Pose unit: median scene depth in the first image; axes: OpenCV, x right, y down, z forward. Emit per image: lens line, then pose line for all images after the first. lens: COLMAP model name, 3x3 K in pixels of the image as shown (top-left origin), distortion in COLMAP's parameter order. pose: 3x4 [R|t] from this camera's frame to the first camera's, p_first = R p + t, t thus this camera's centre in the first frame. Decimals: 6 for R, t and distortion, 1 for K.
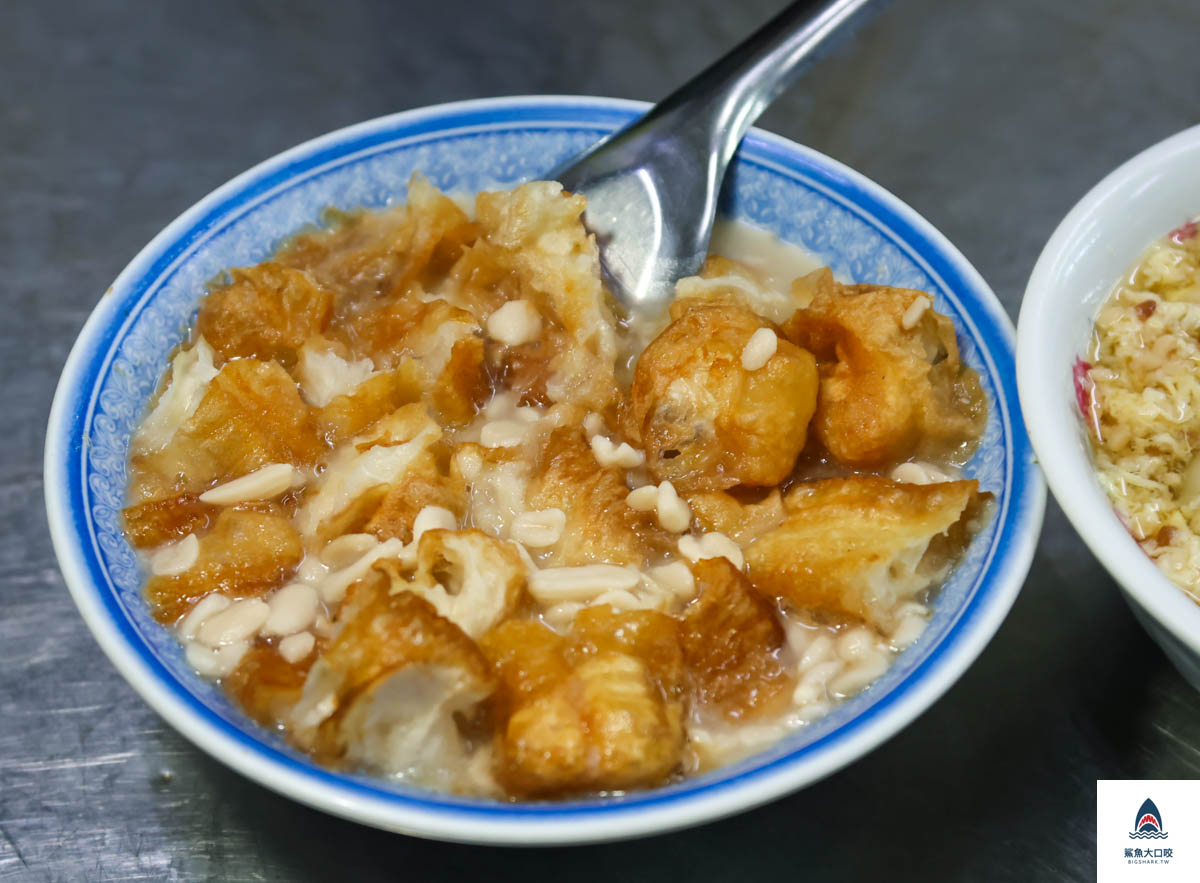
lens RADIAL K [[2778.9, 0, 600.0], [0, 2778.9, 441.5], [0, 0, 1]] dist [-0.014974, 0.460239]
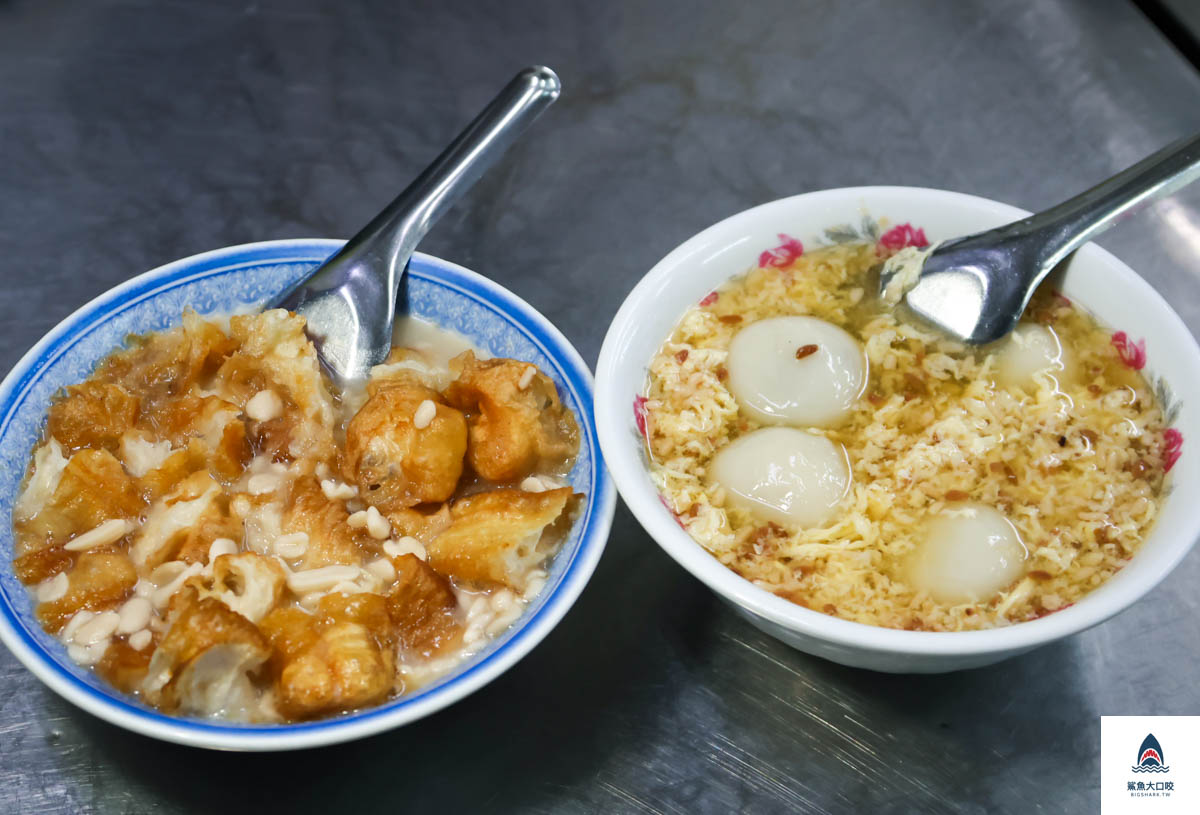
lens RADIAL K [[2269.2, 0, 600.0], [0, 2269.2, 407.5], [0, 0, 1]] dist [0.003132, -0.176606]
pose [[0.989599, -0.094529, 0.108436, 0.016848], [0.095265, 0.995451, -0.001614, -0.025000], [-0.107790, 0.011927, 0.994102, -0.249461]]
